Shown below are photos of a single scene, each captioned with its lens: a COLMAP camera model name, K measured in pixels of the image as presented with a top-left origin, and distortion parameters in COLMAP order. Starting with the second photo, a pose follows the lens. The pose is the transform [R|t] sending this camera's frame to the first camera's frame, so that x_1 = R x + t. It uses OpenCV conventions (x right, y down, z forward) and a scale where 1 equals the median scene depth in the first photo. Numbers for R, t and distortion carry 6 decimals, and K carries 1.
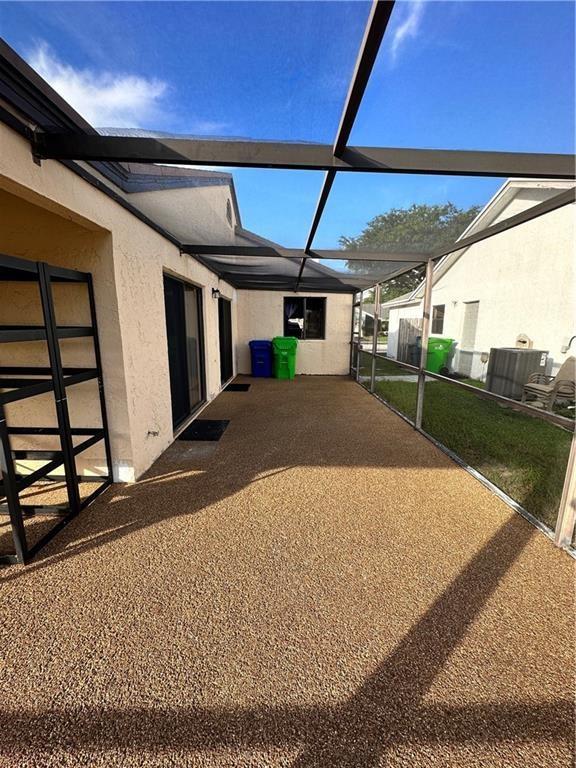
lens RADIAL K [[307.2, 0, 288.0], [0, 307.2, 384.0], [0, 0, 1]] dist [0.011247, 0.000017]
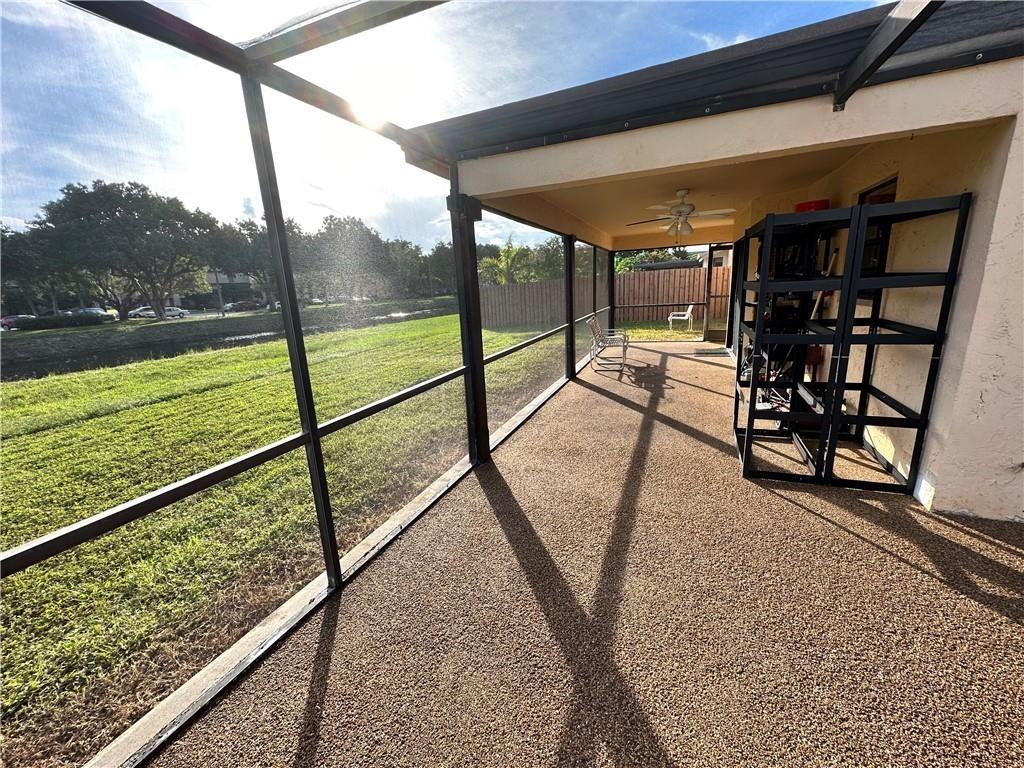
lens RADIAL K [[409.6, 0, 512.0], [0, 409.6, 384.0], [0, 0, 1]] dist [0.011247, 0.000017]
pose [[-0.376693, 0.227172, -0.898051, 0.628518], [-0.139302, 0.944547, 0.297365, -0.083334], [0.915804, 0.237116, -0.324159, 0.442785]]
